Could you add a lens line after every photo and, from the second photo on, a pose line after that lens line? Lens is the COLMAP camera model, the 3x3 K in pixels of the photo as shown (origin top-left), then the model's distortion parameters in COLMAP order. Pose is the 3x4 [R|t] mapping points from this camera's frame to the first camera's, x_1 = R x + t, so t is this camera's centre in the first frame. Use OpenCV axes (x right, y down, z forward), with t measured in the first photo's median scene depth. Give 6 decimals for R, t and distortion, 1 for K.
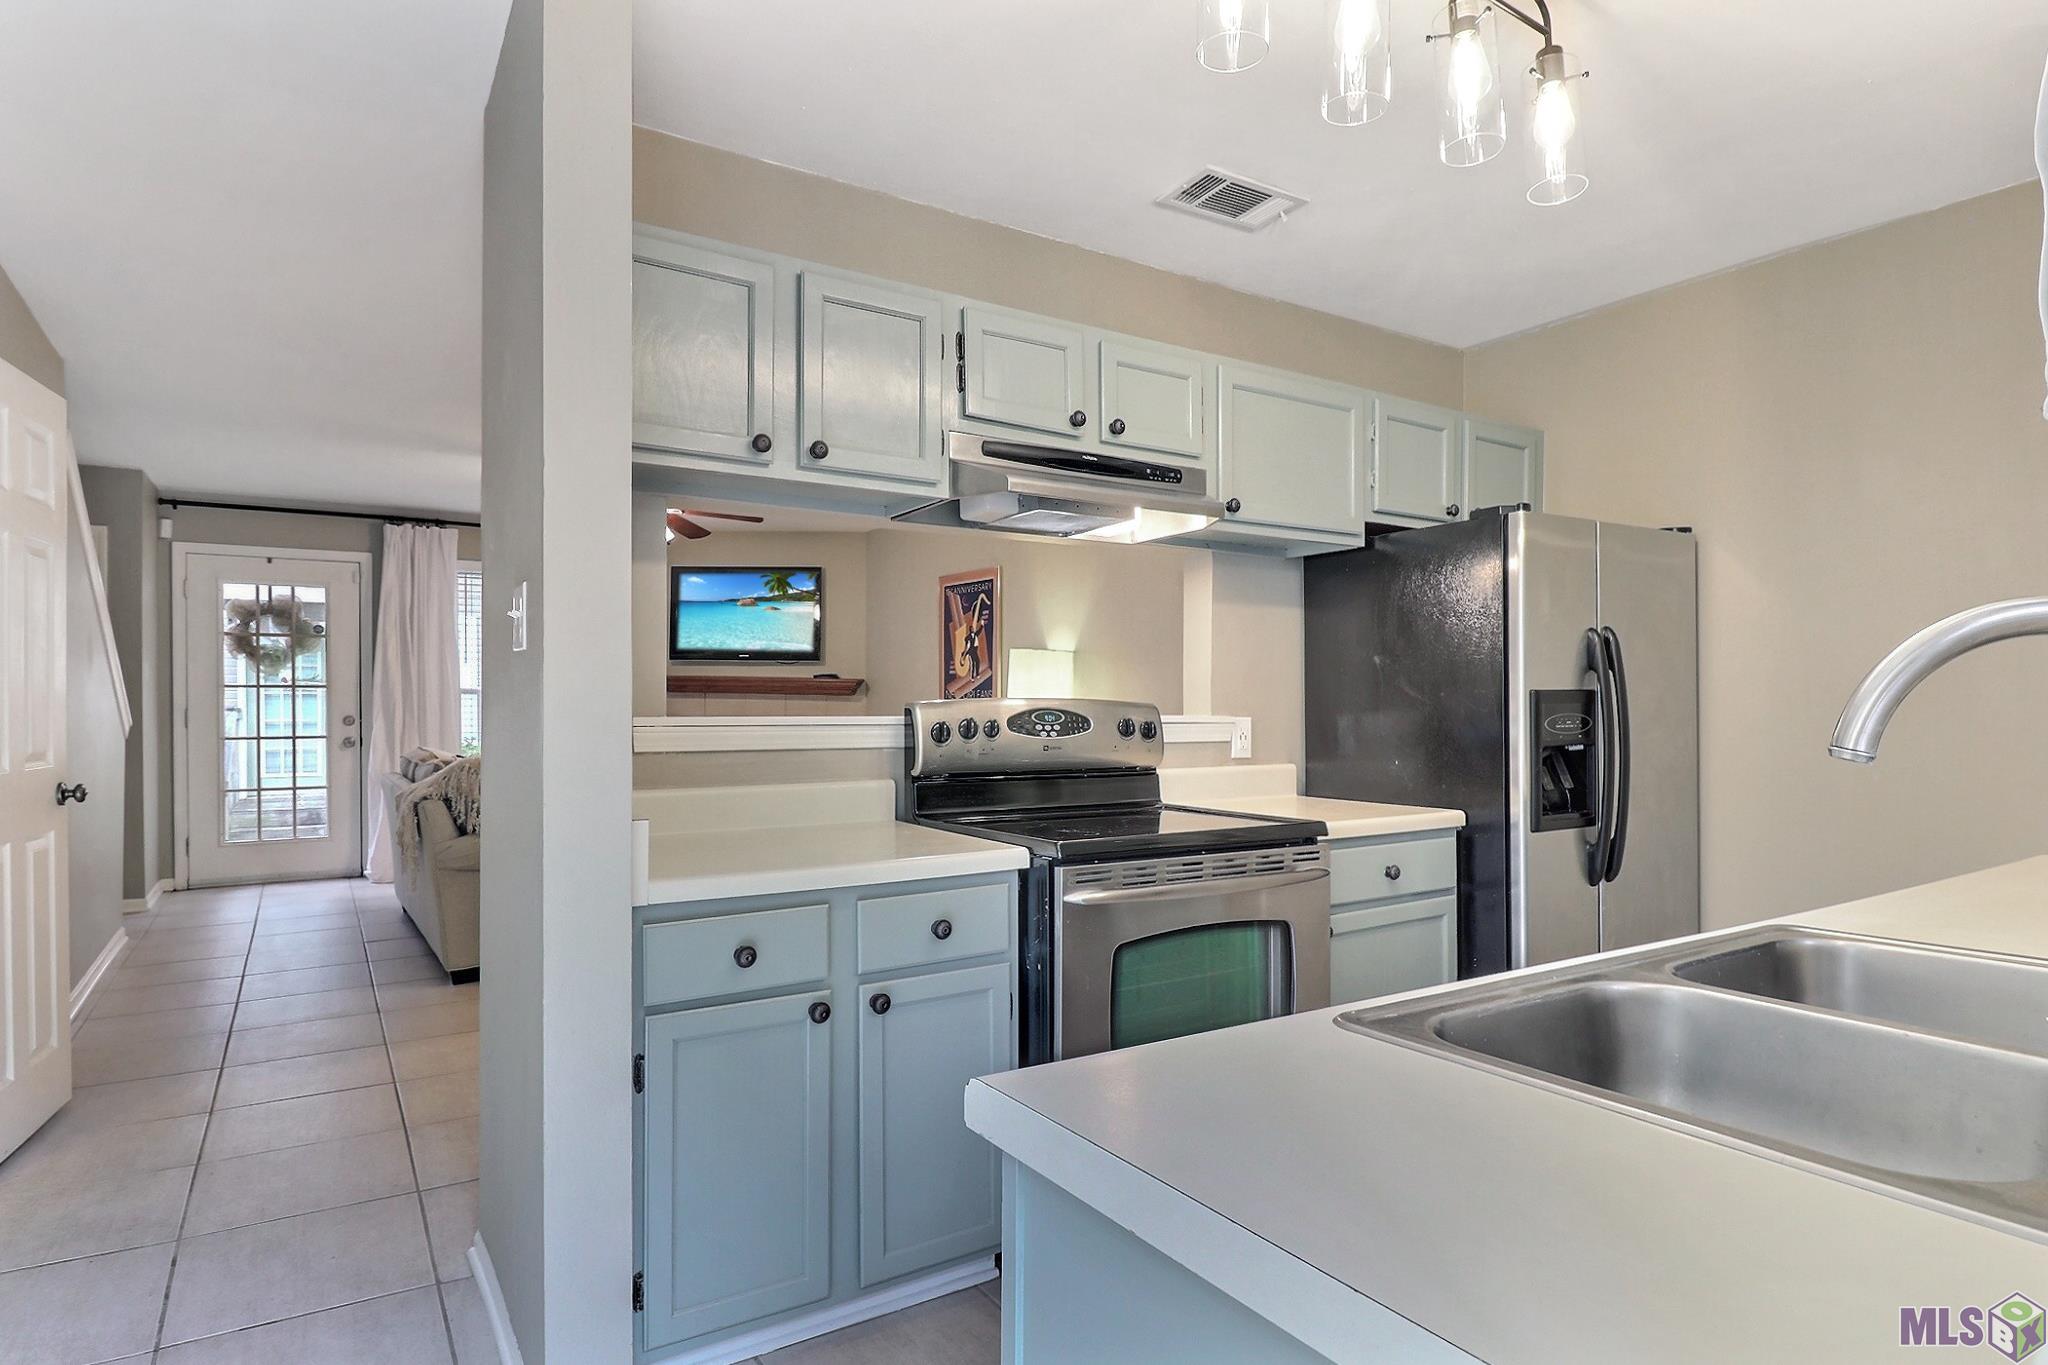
lens RADIAL K [[1152.7, 0, 997.6], [0, 1152.7, 705.7], [0, 0, 1]] dist [0.000749, -0.000007]
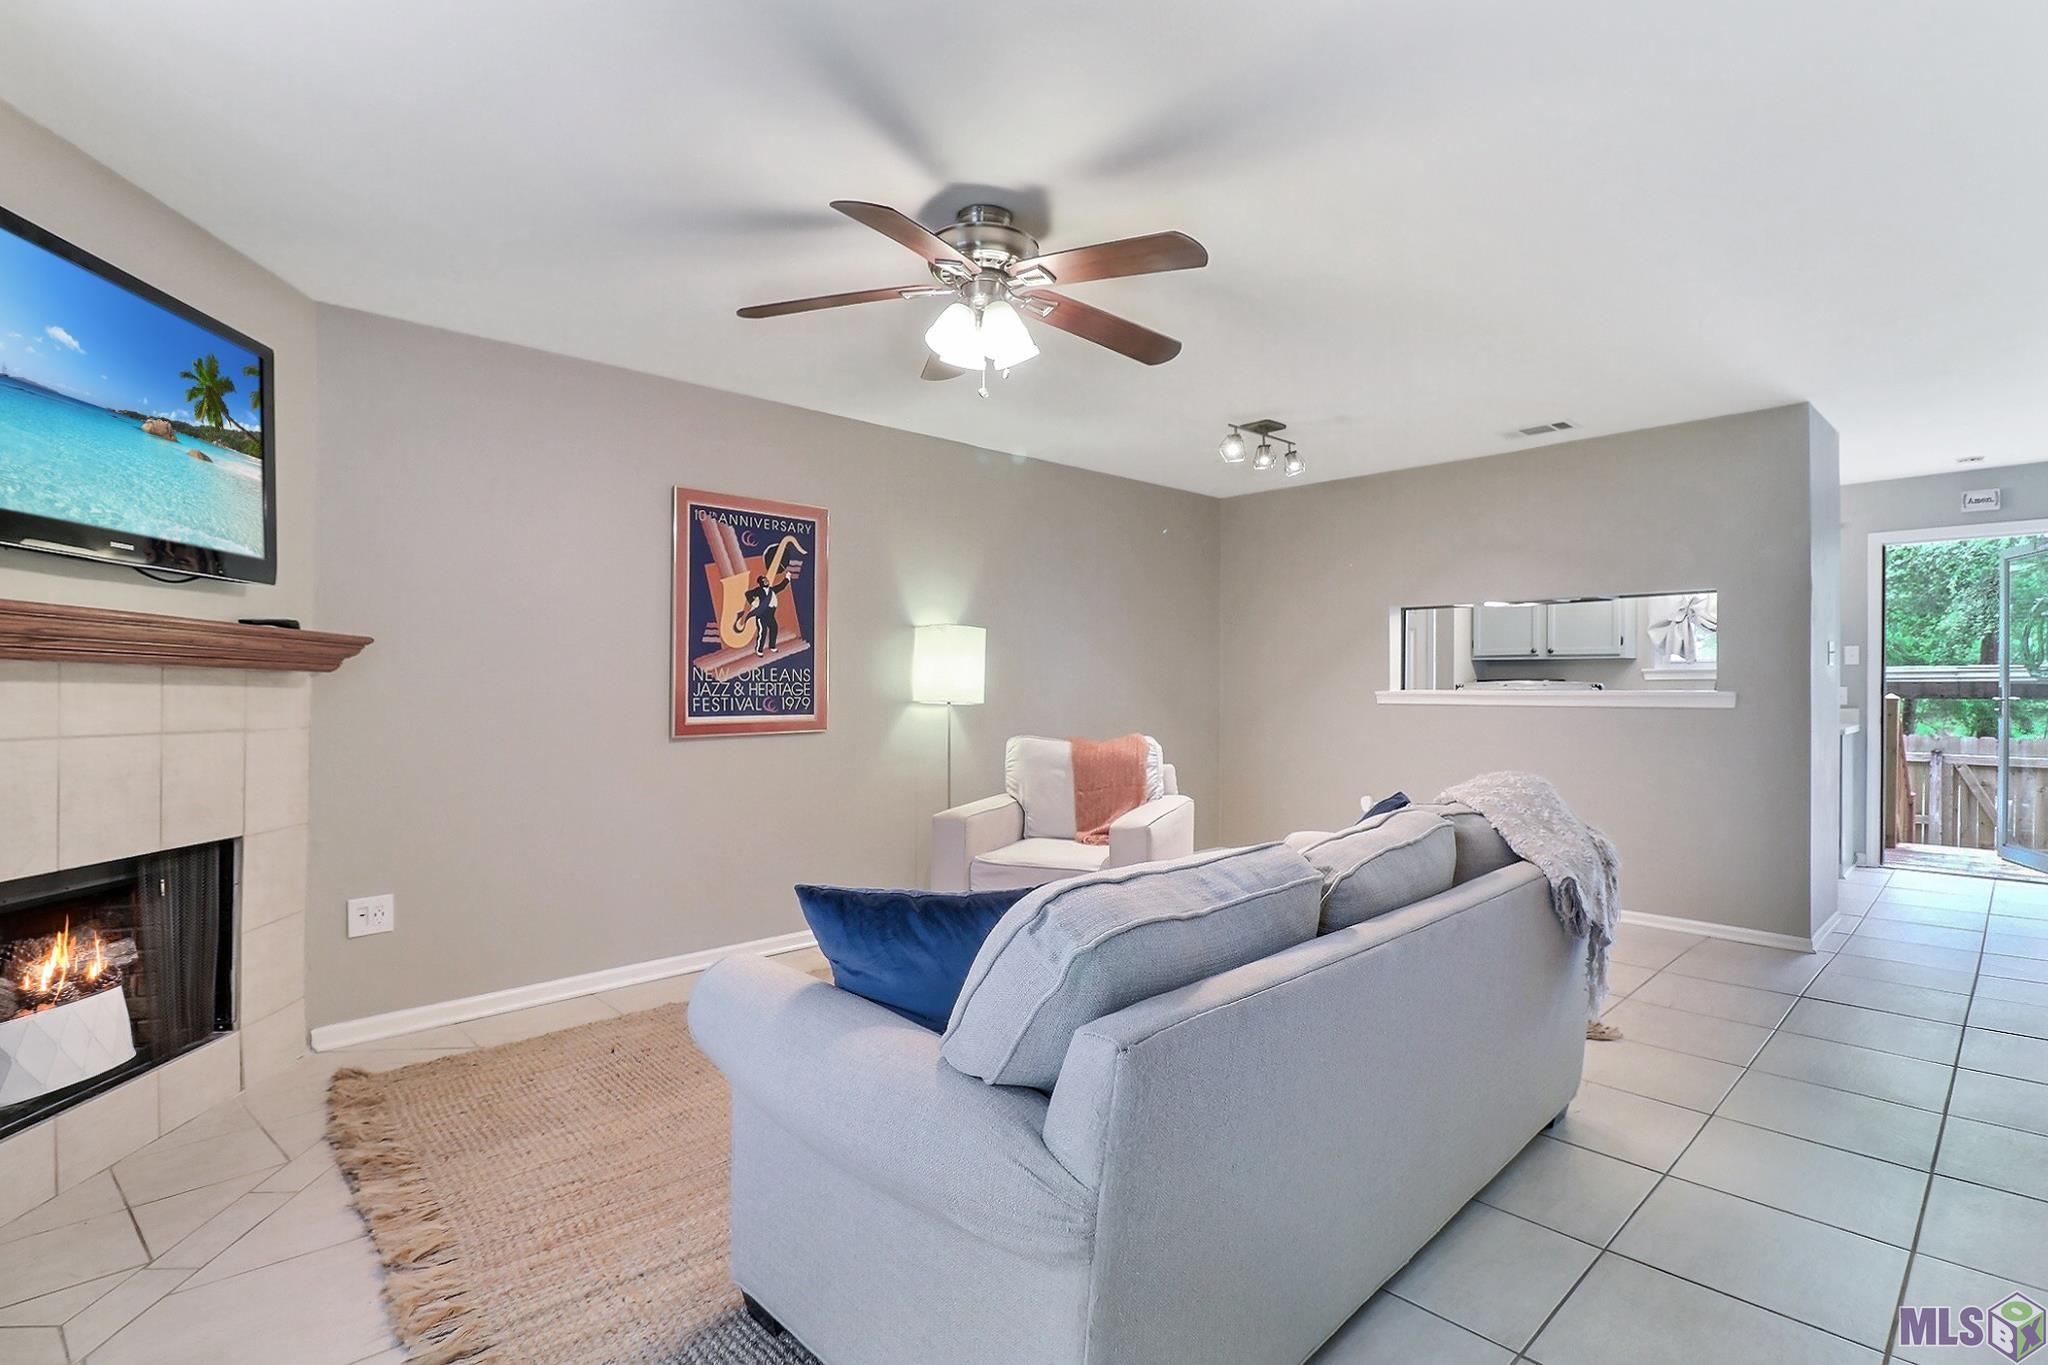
lens RADIAL K [[983.7, 0, 1044.9], [0, 983.7, 659.8], [0, 0, 1]] dist [0.002313, -0.013716]
pose [[-0.224133, 0.019354, 0.974366, -1.284258], [0.003161, 0.999812, -0.019132, -0.013017], [-0.974553, -0.001208, -0.224152, 1.927995]]
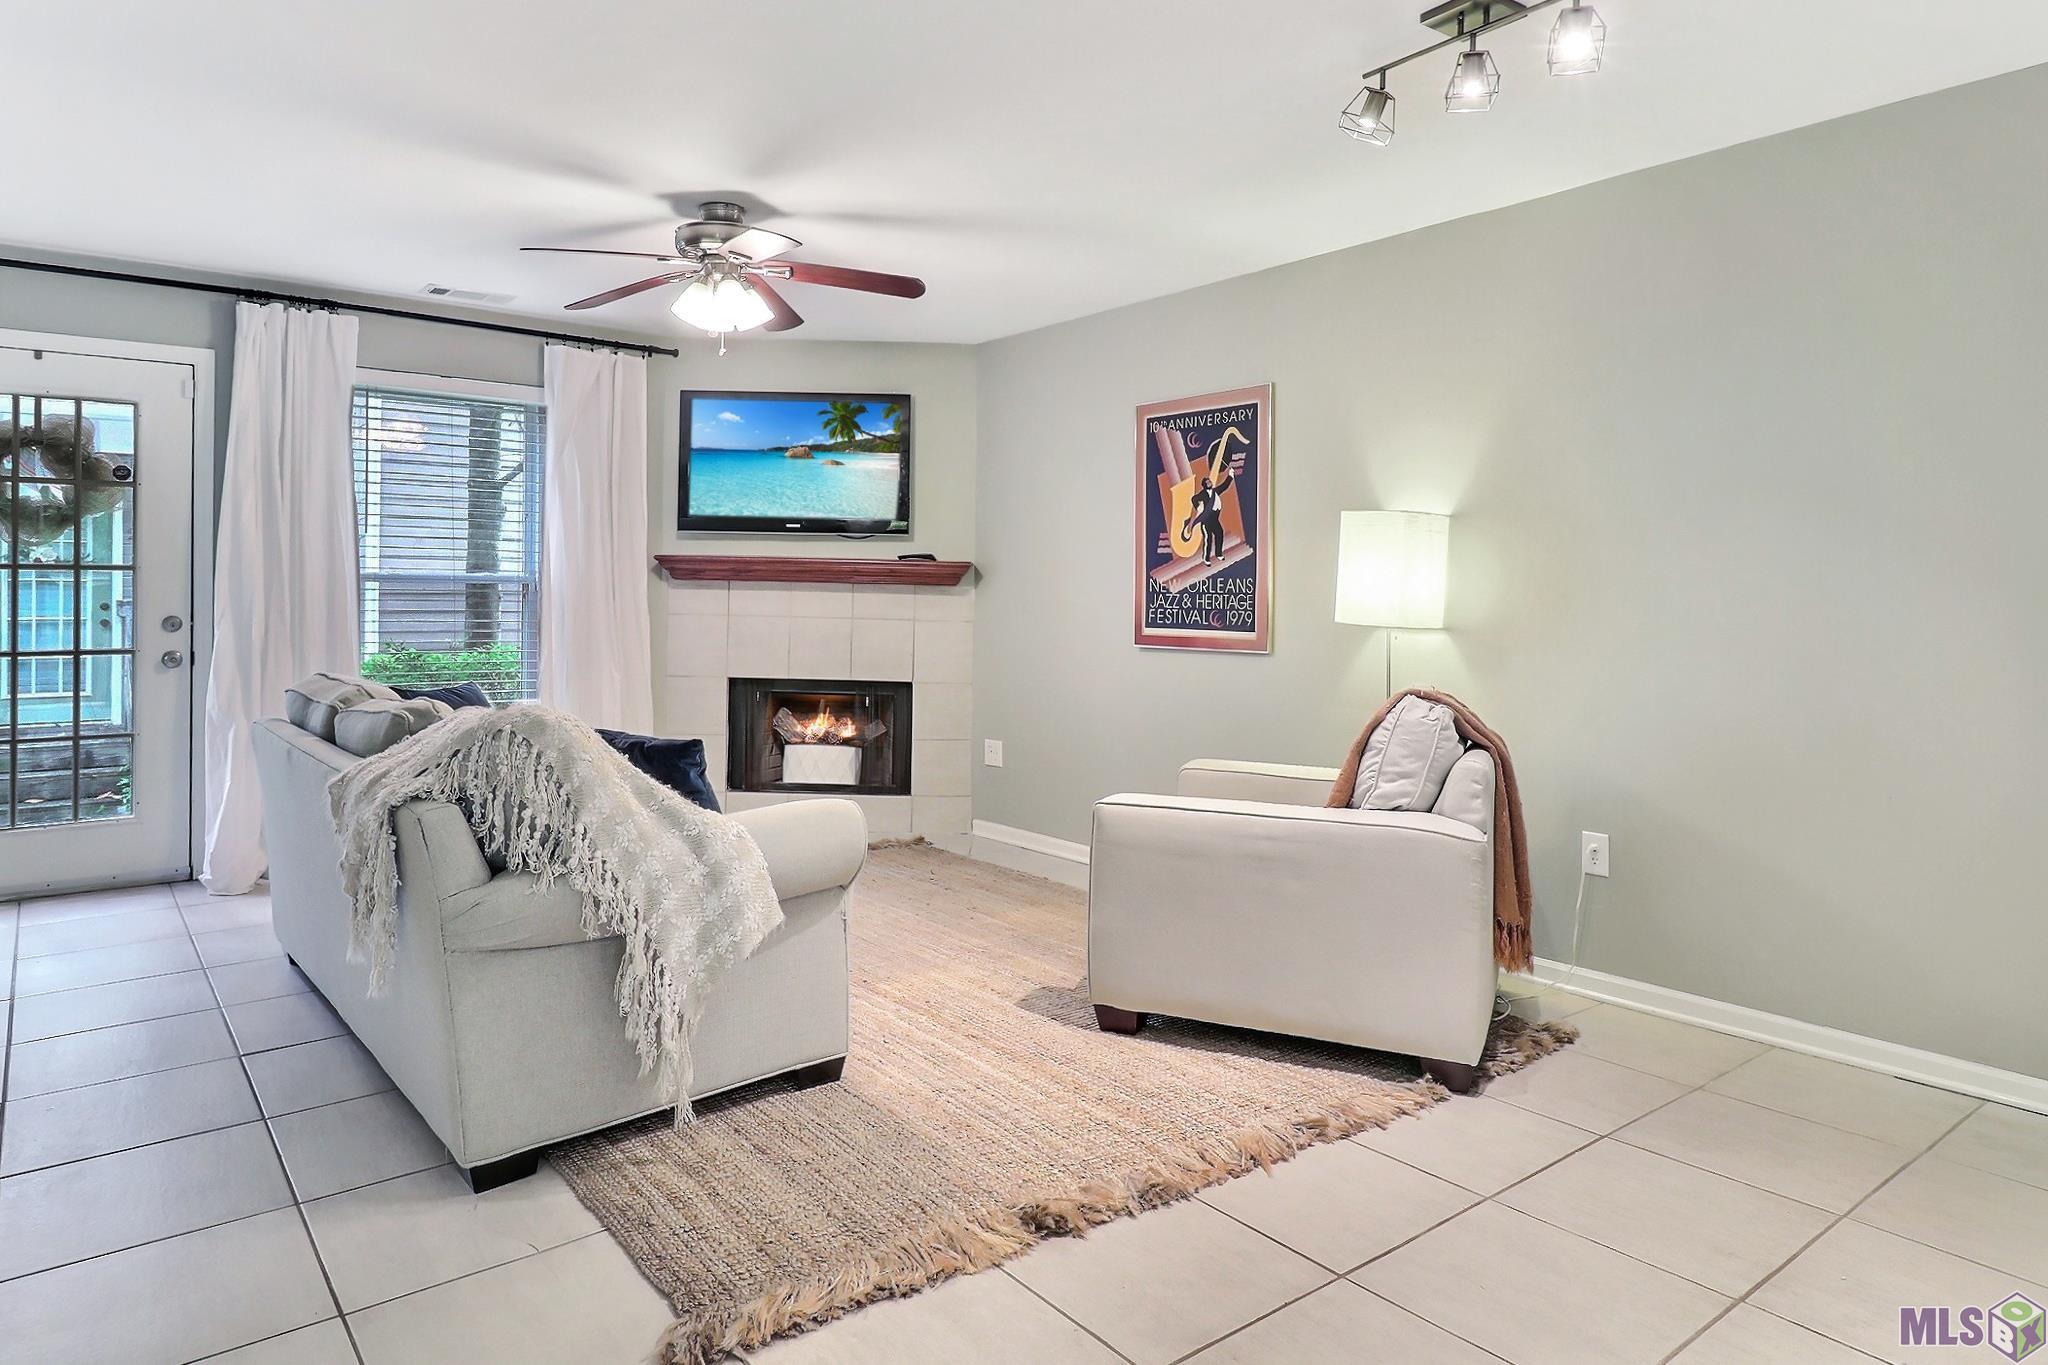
lens RADIAL K [[1222.6, 0, 1009.0], [0, 1222.6, 586.2], [0, 0, 1]] dist [-0.021778, 0.000569]
pose [[0.993991, 0.004236, 0.109380, -0.410888], [-0.003193, 0.999948, -0.009712, -0.004378], [-0.109416, 0.009304, 0.993953, 0.672579]]
